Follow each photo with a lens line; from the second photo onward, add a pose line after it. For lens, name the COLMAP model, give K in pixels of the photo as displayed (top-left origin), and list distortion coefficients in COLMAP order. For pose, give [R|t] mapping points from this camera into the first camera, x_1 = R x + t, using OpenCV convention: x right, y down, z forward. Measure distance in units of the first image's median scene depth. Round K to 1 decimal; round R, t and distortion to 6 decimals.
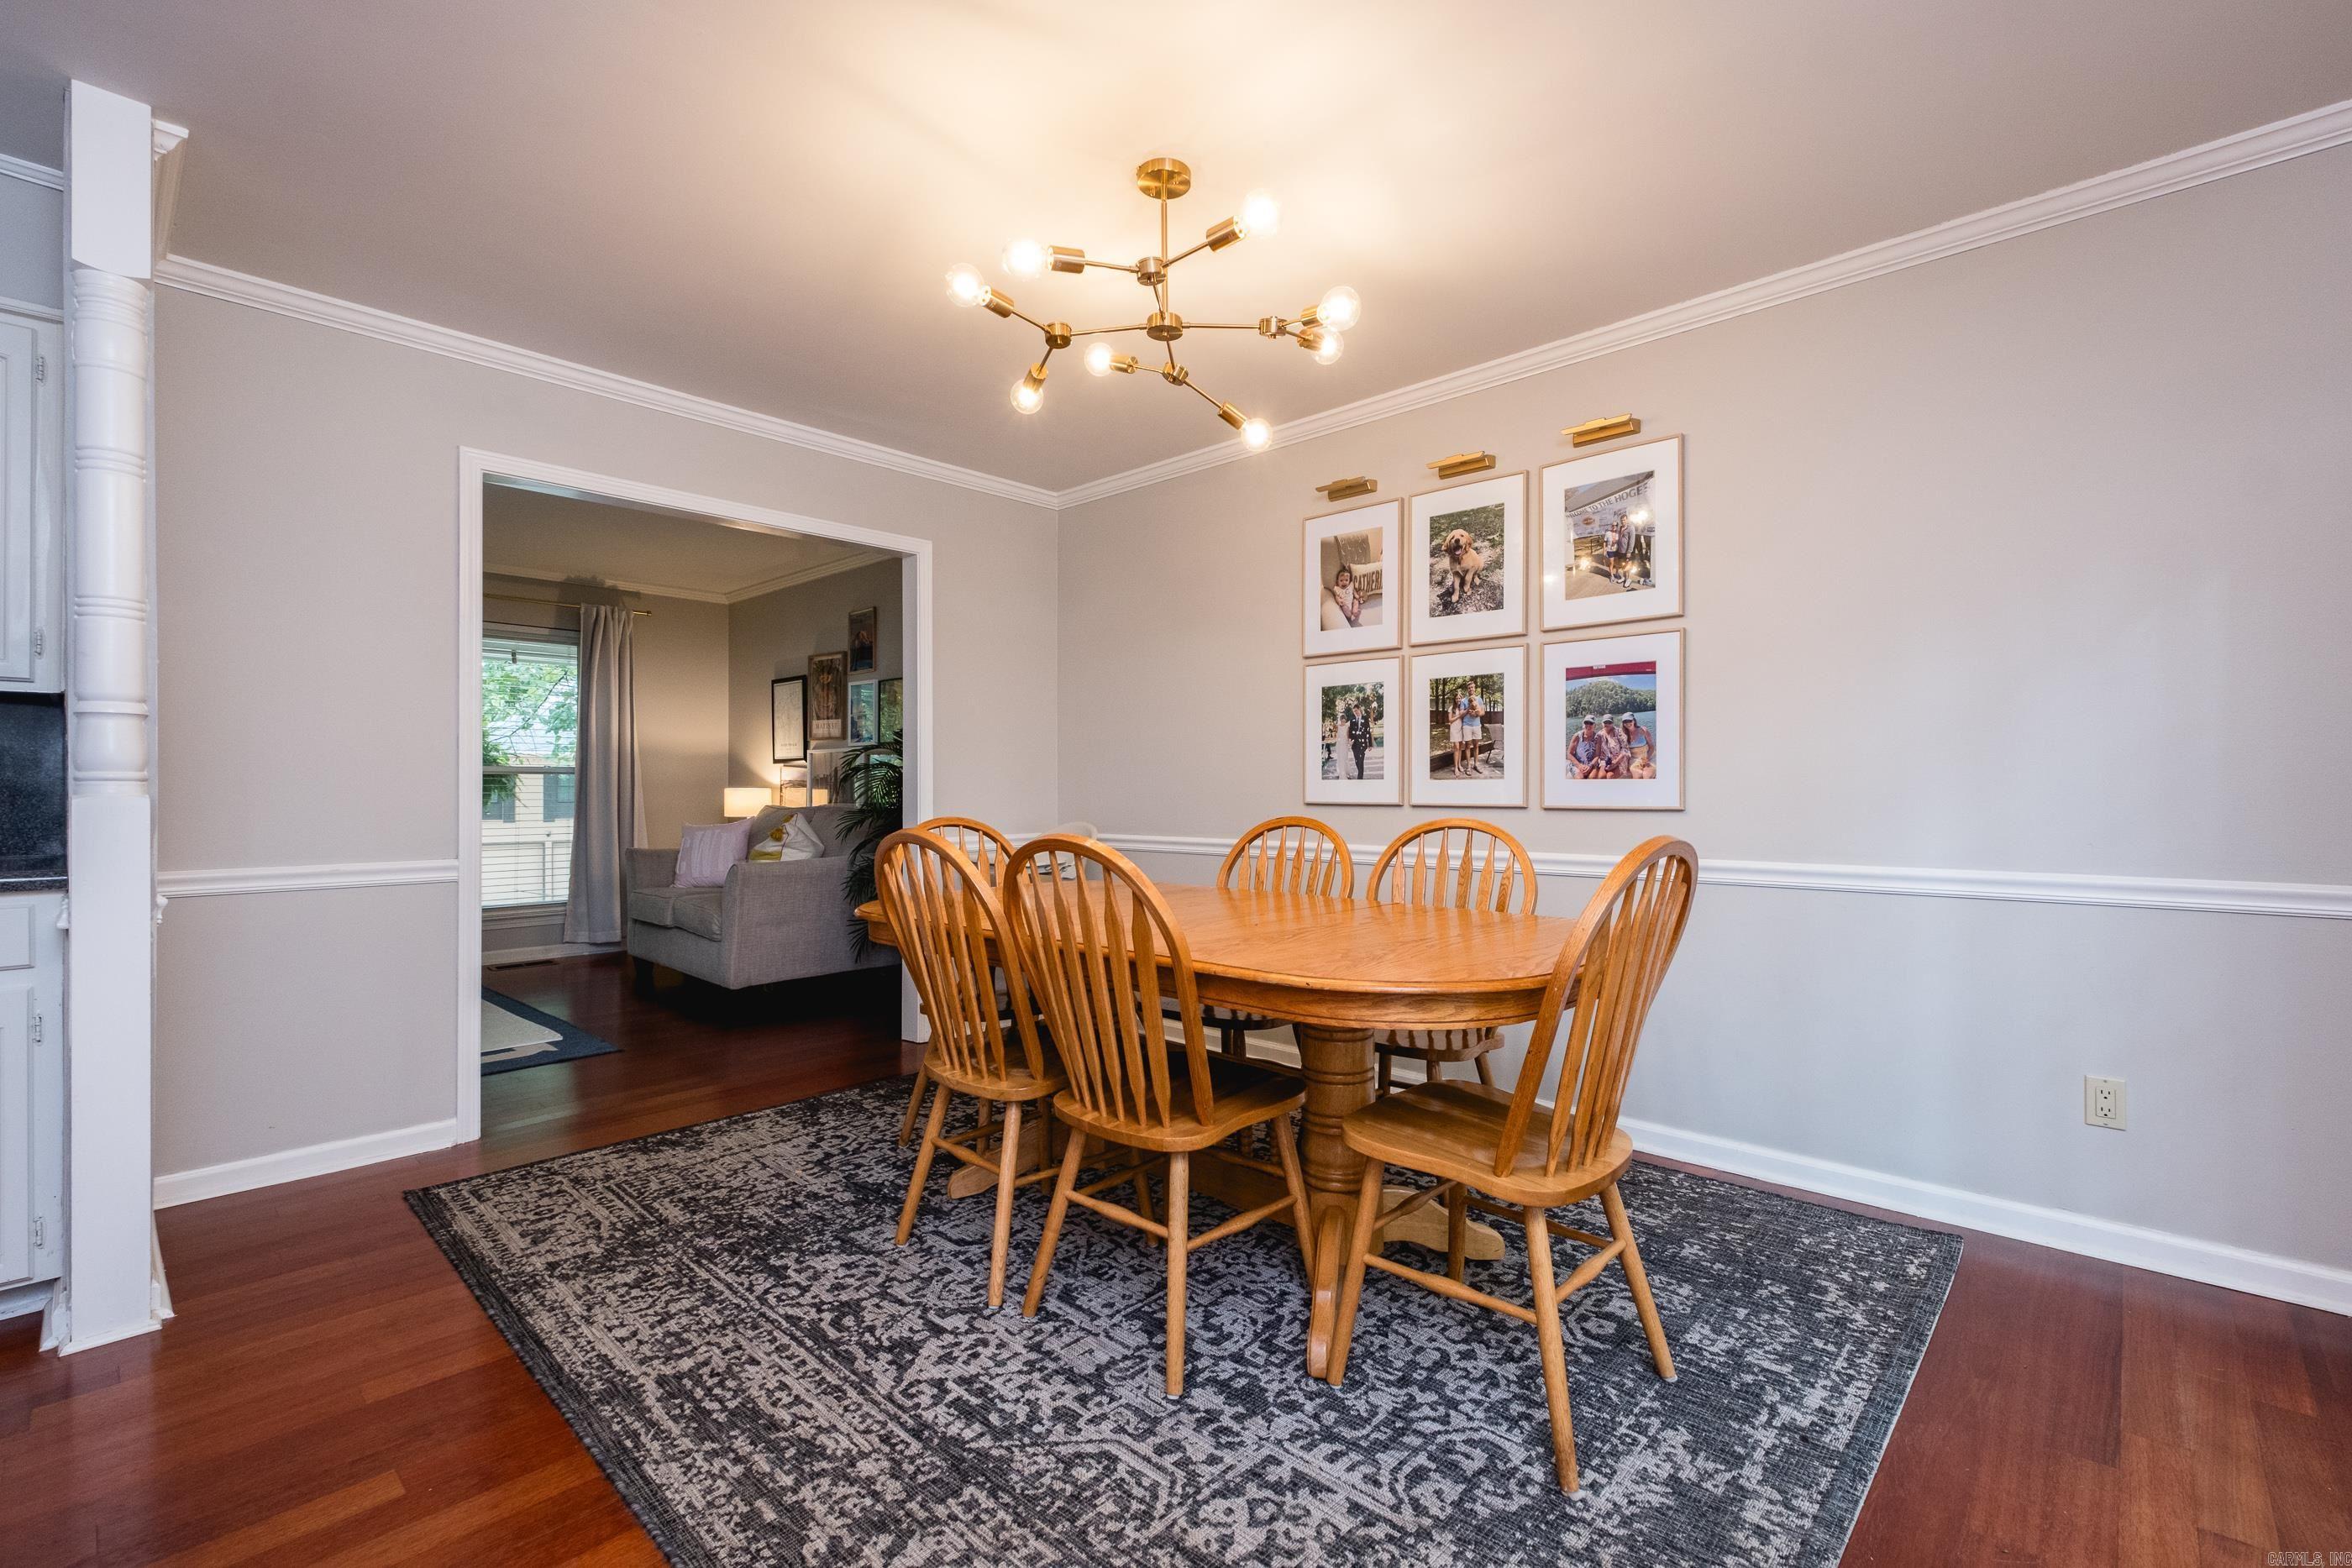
lens RADIAL K [[1030.3, 0, 1178.2], [0, 1030.3, 792.5], [0, 0, 1]] dist [0.014232, -0.000230]
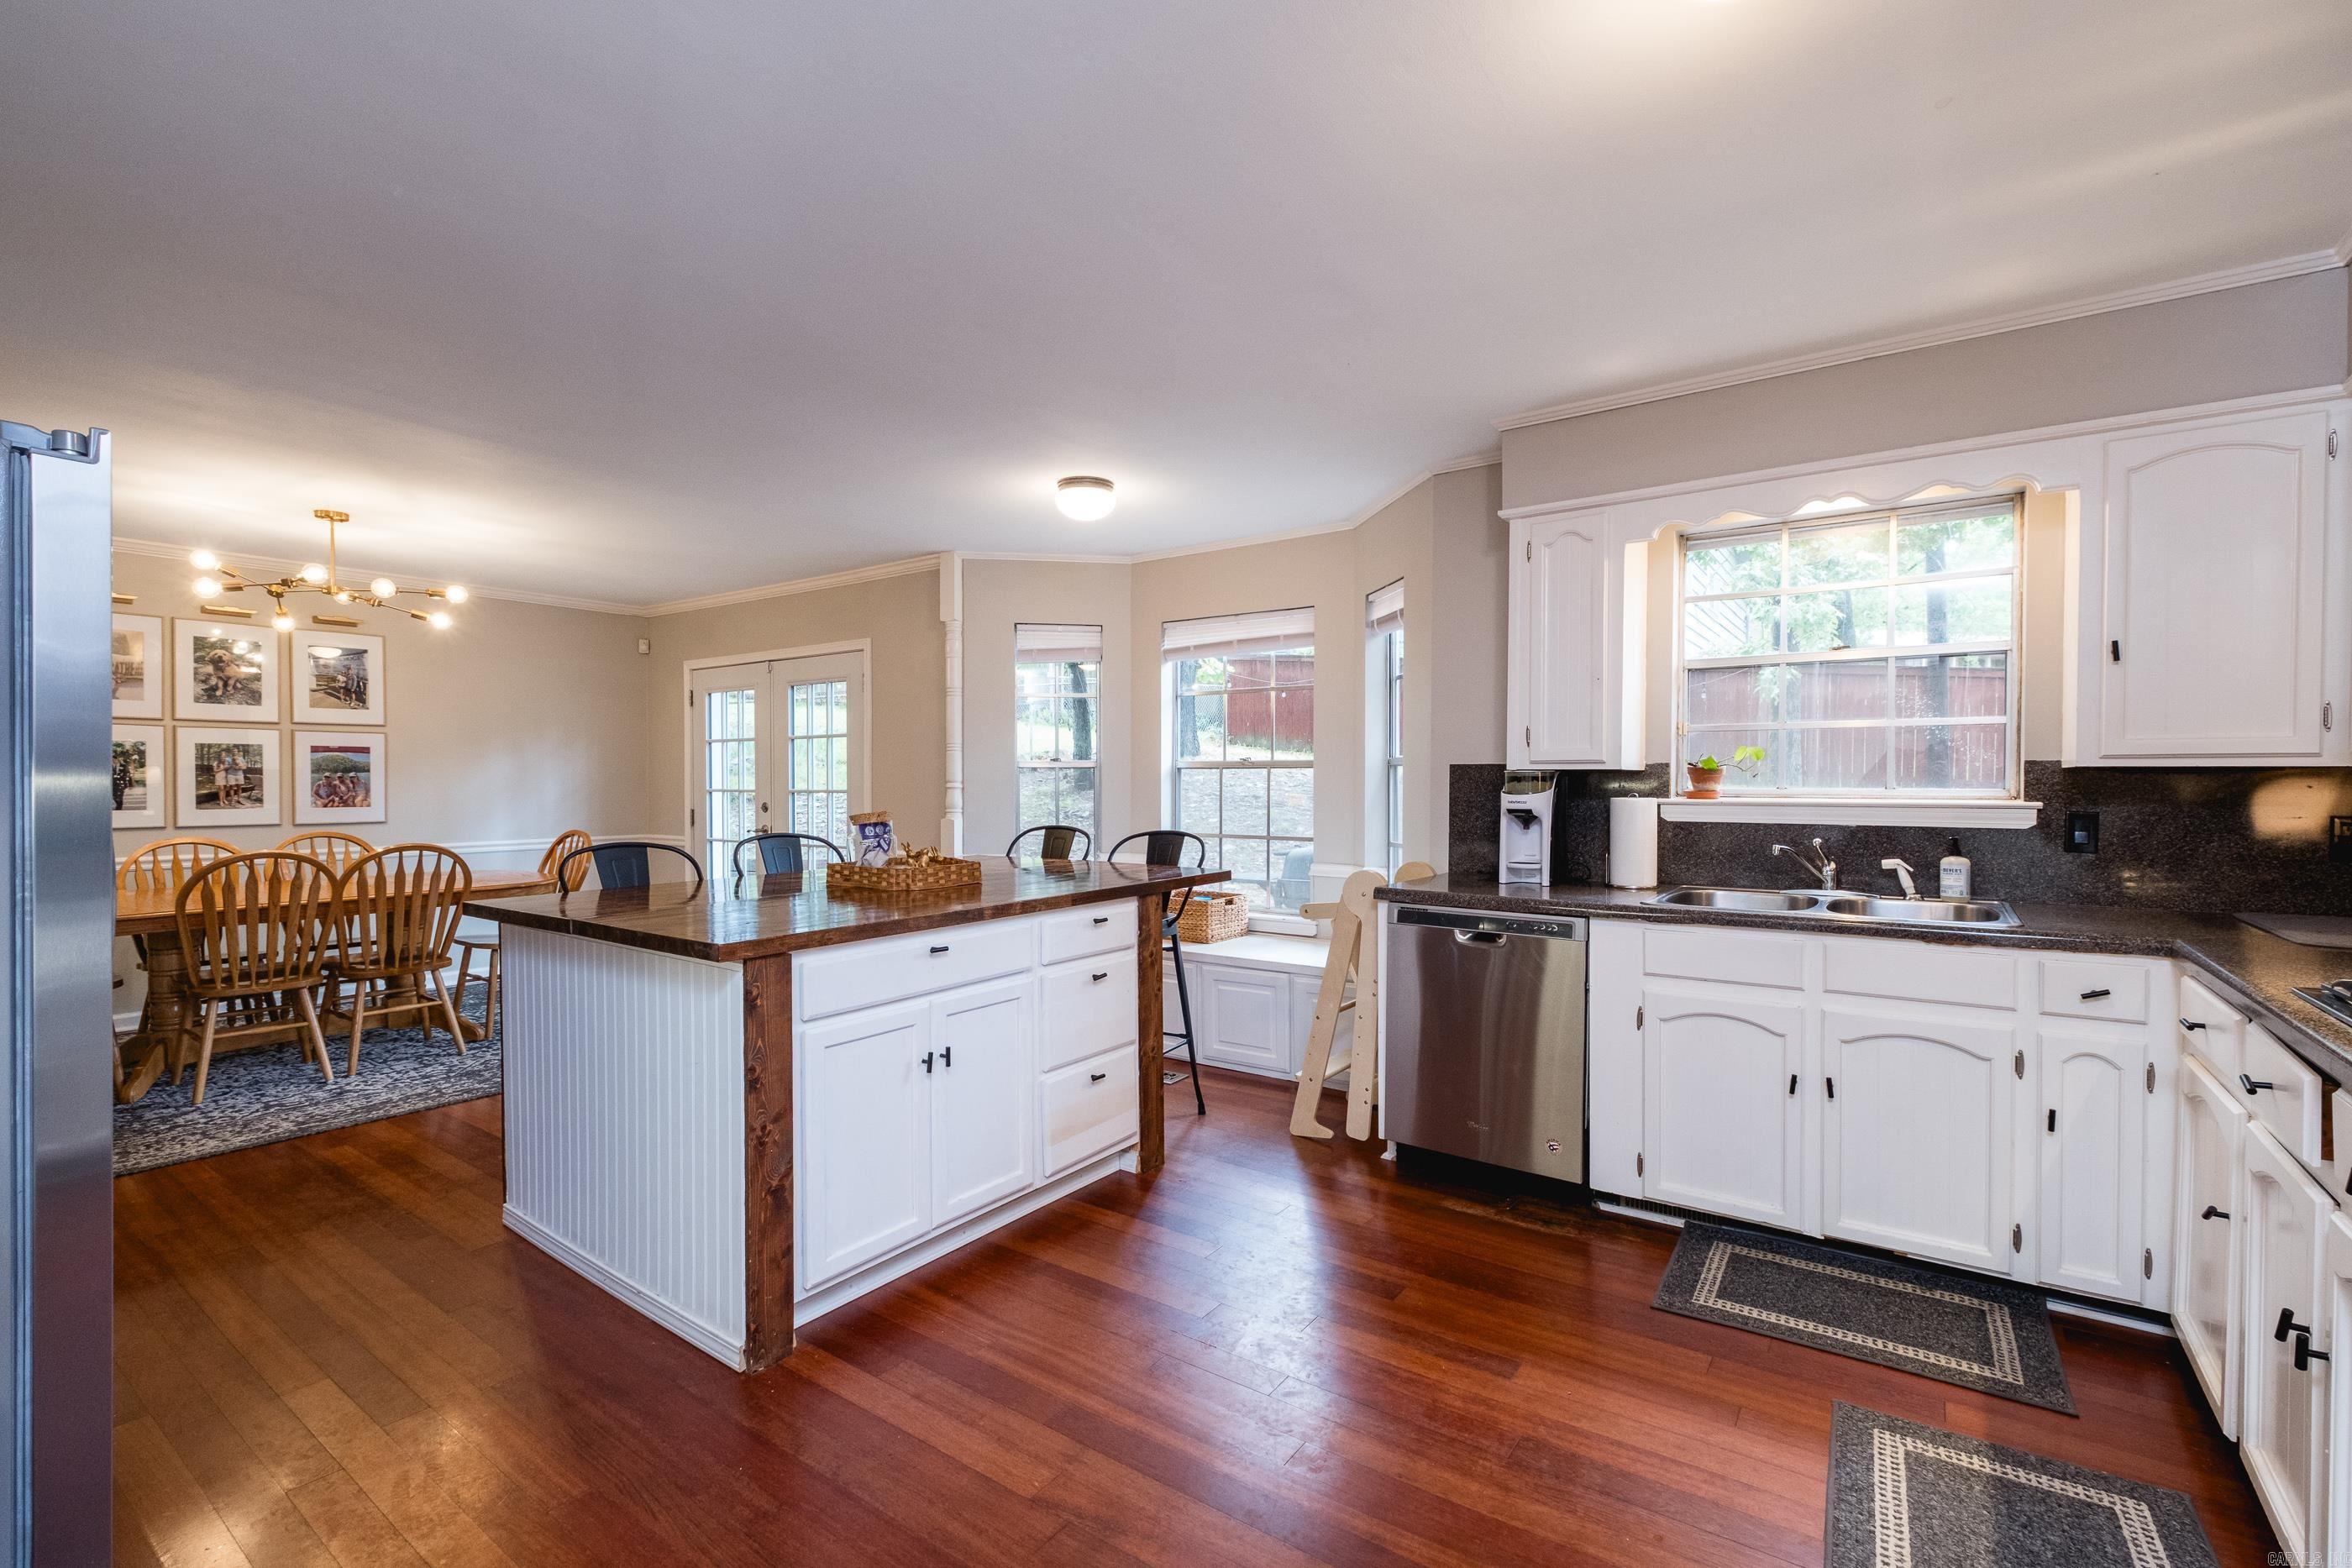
lens RADIAL K [[1030.3, 0, 1181.2], [0, 1030.3, 788.4], [0, 0, 1]] dist [0.014232, -0.000230]
pose [[-0.132628, -0.010335, 0.991112, -1.533034], [-0.000867, 0.999946, 0.010311, -0.063302], [-0.991165, 0.000508, -0.132630, -0.243199]]
